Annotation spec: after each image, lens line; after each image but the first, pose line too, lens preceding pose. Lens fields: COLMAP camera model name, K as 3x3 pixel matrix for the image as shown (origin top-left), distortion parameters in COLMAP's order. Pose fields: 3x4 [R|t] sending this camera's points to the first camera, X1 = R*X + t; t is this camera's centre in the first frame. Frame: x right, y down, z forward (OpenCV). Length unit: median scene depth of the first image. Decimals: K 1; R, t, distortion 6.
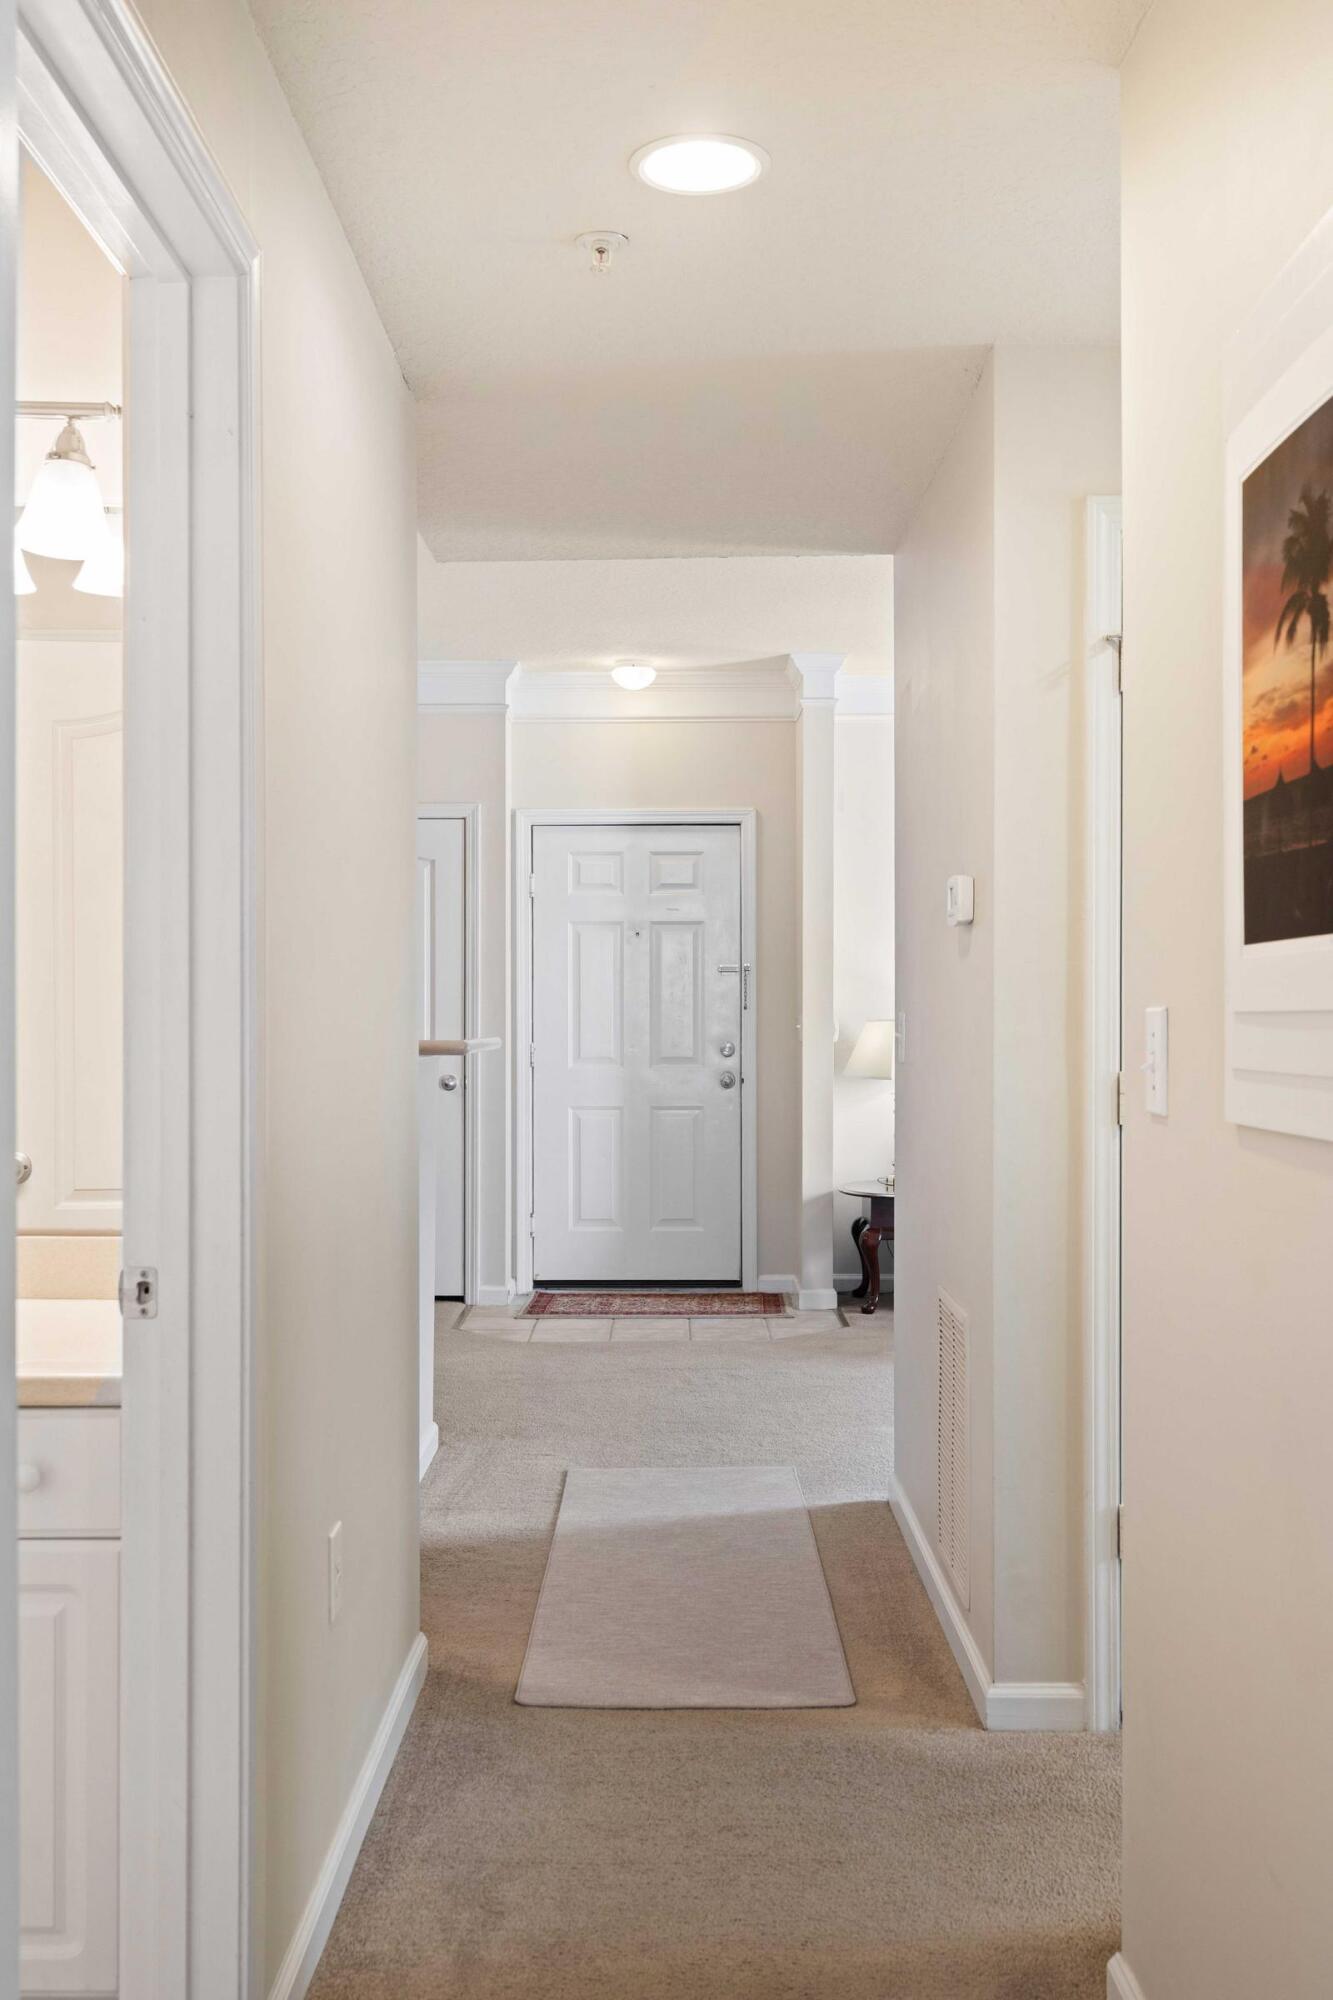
lens RADIAL K [[1992.1, 0, 664.5], [0, 1992.1, 1009.5], [0, 0, 1]] dist [0.016196, 0.000000]
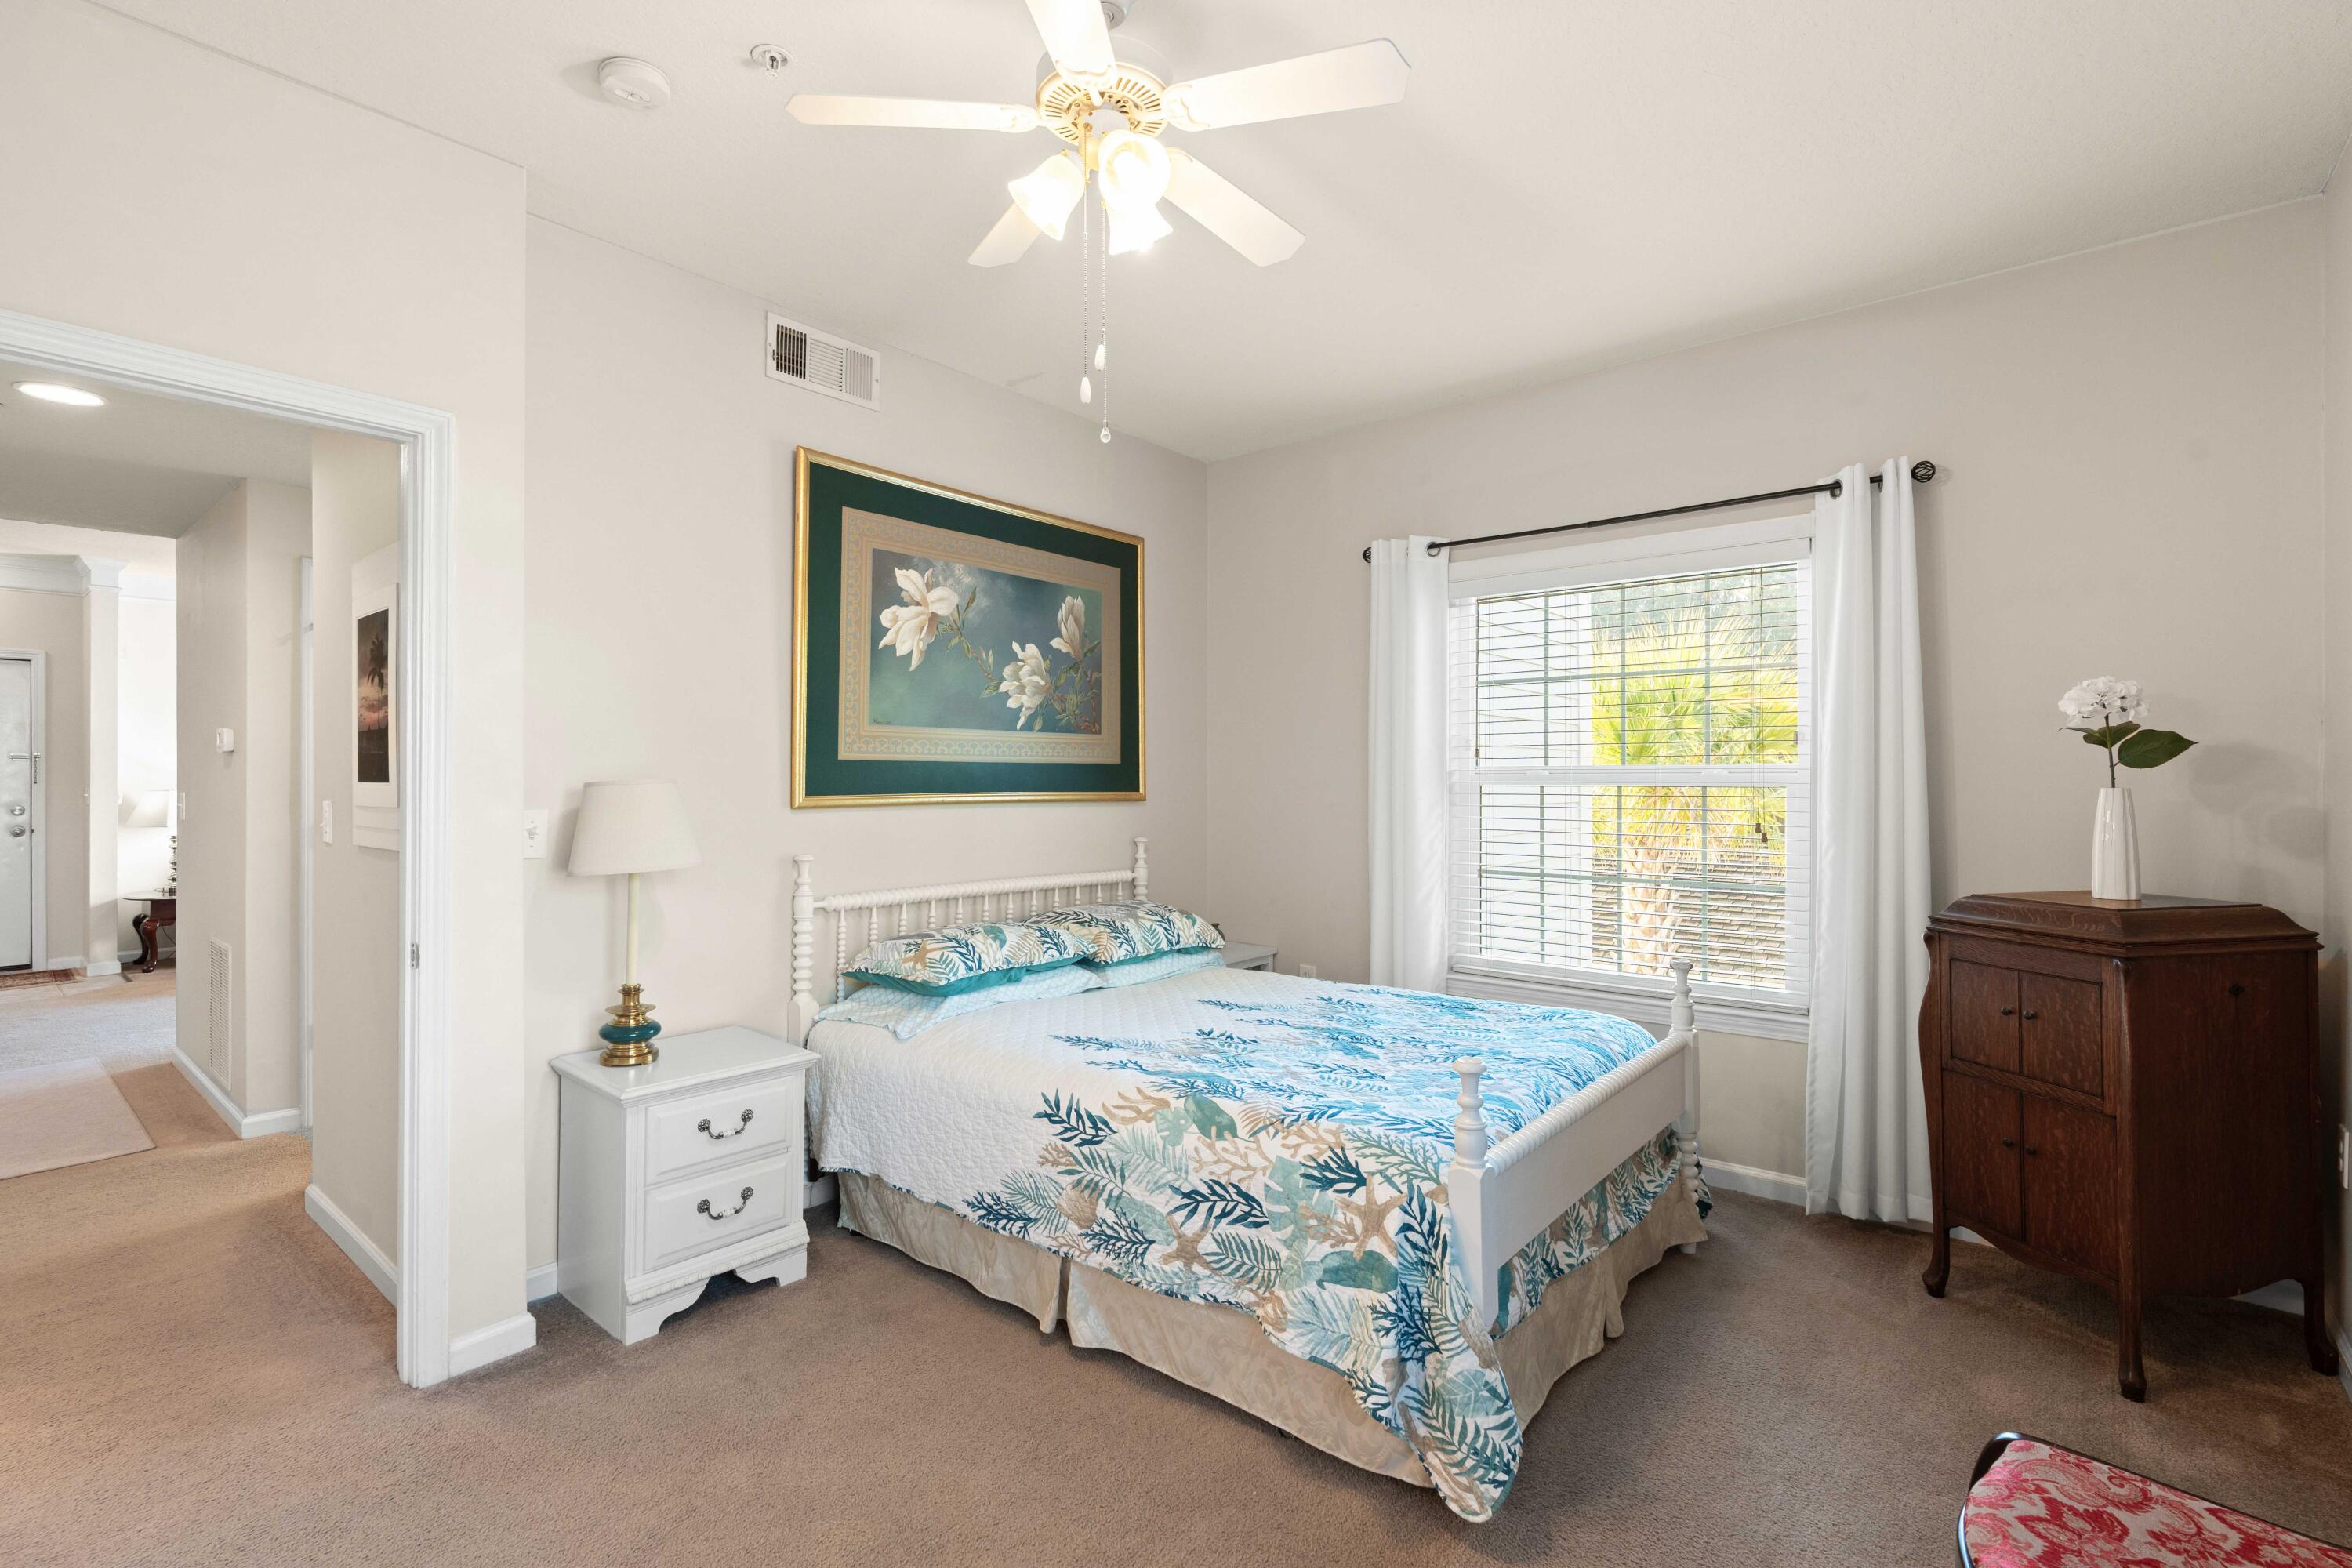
lens RADIAL K [[1070.2, 0, 1161.2], [0, 1070.2, 779.2], [0, 0, 1]] dist [-0.013228, 0.005966]
pose [[0.643583, 0.000180, 0.765376, -0.029406], [-0.003751, 0.999989, 0.002918, -0.010149], [-0.765367, -0.004749, 0.643577, -0.187119]]
